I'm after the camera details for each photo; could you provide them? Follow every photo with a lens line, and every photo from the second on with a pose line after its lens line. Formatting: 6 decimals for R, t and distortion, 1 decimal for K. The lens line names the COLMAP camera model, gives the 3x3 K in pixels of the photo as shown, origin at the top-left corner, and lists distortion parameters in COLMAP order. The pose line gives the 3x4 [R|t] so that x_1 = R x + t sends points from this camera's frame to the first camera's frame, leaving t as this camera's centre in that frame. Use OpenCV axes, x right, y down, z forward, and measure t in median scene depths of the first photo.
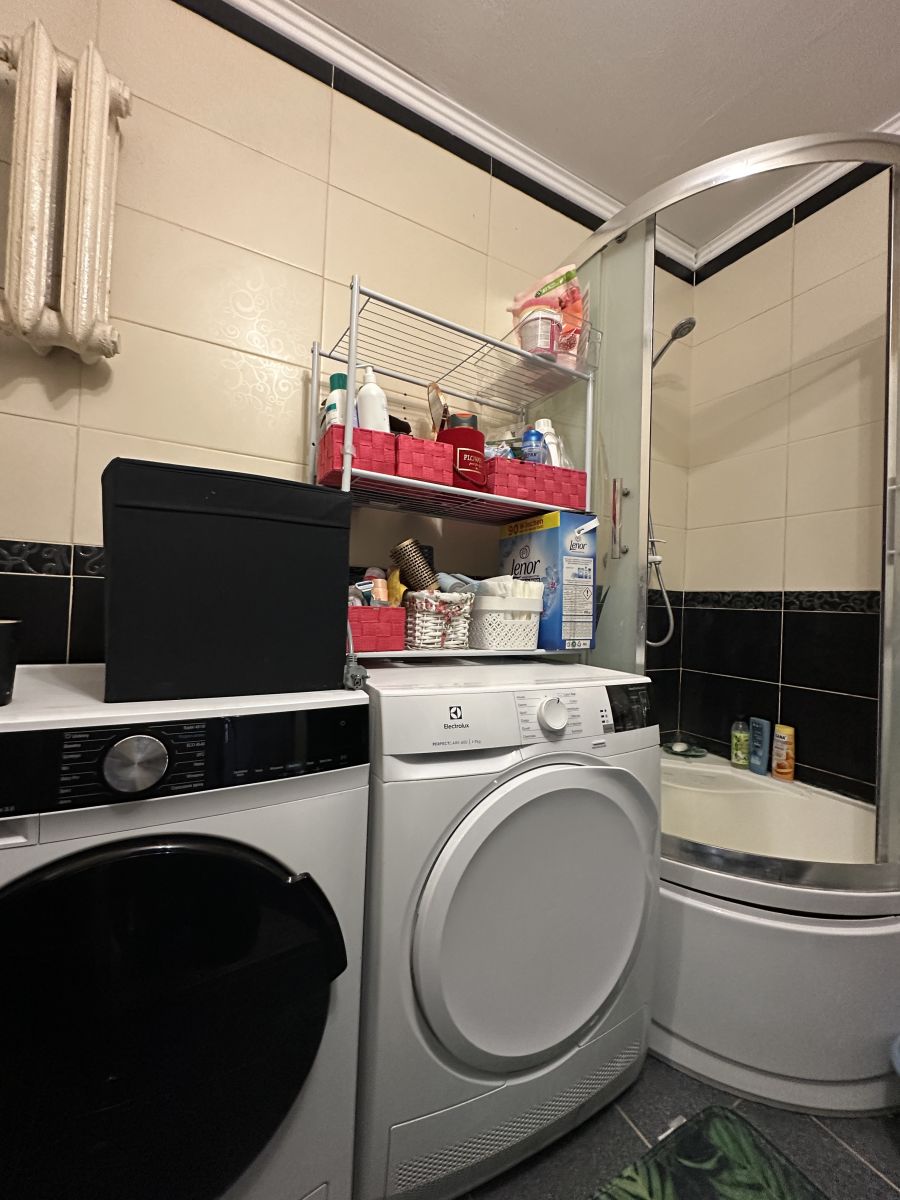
lens RADIAL K [[476.7, 0, 448.2], [0, 476.7, 598.2], [0, 0, 1]] dist [-0.005743, 0.001325]
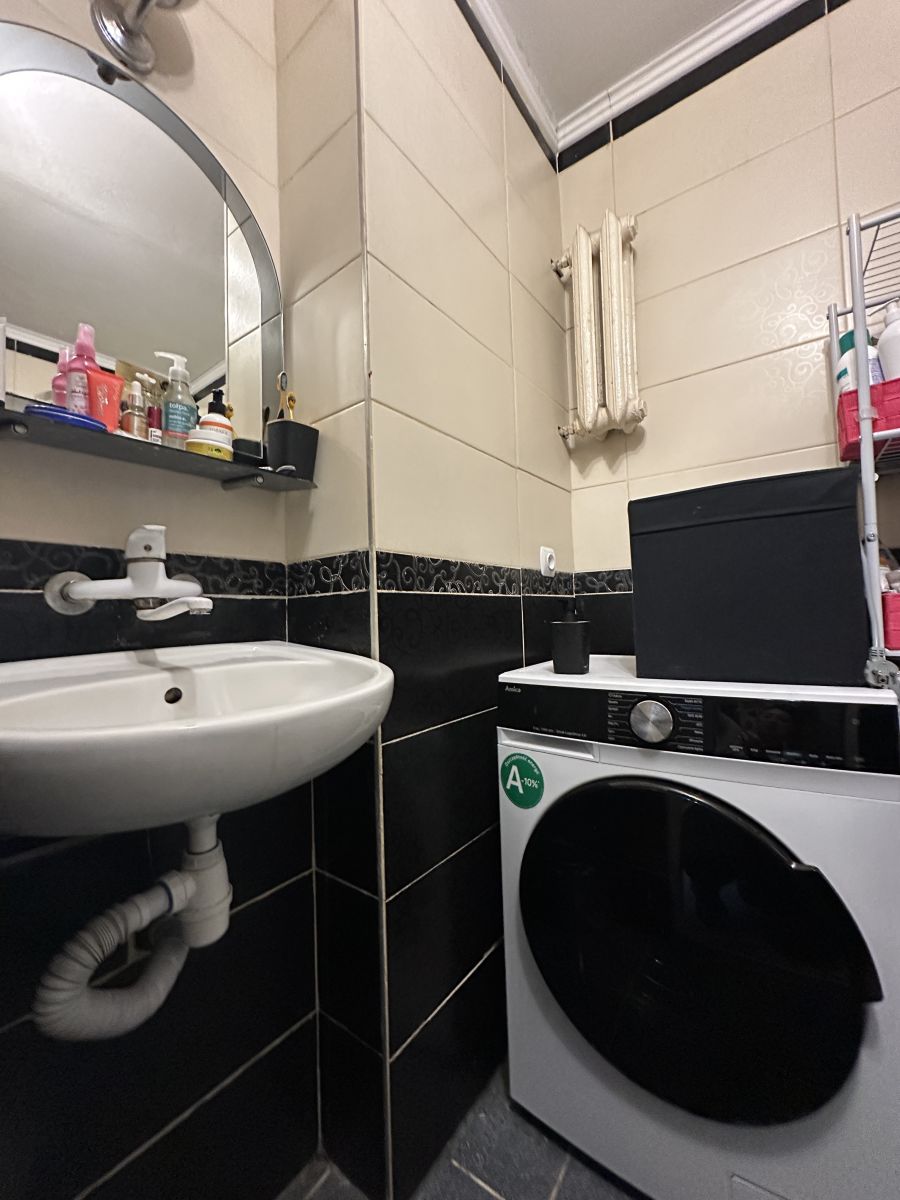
lens RADIAL K [[476.7, 0, 446.1], [0, 476.7, 600.3], [0, 0, 1]] dist [-0.005743, 0.001325]
pose [[0.428766, -0.080182, -0.899850, 0.218370], [0.059374, 0.996401, -0.060495, 0.032328], [0.901463, -0.027489, 0.431983, -0.067213]]
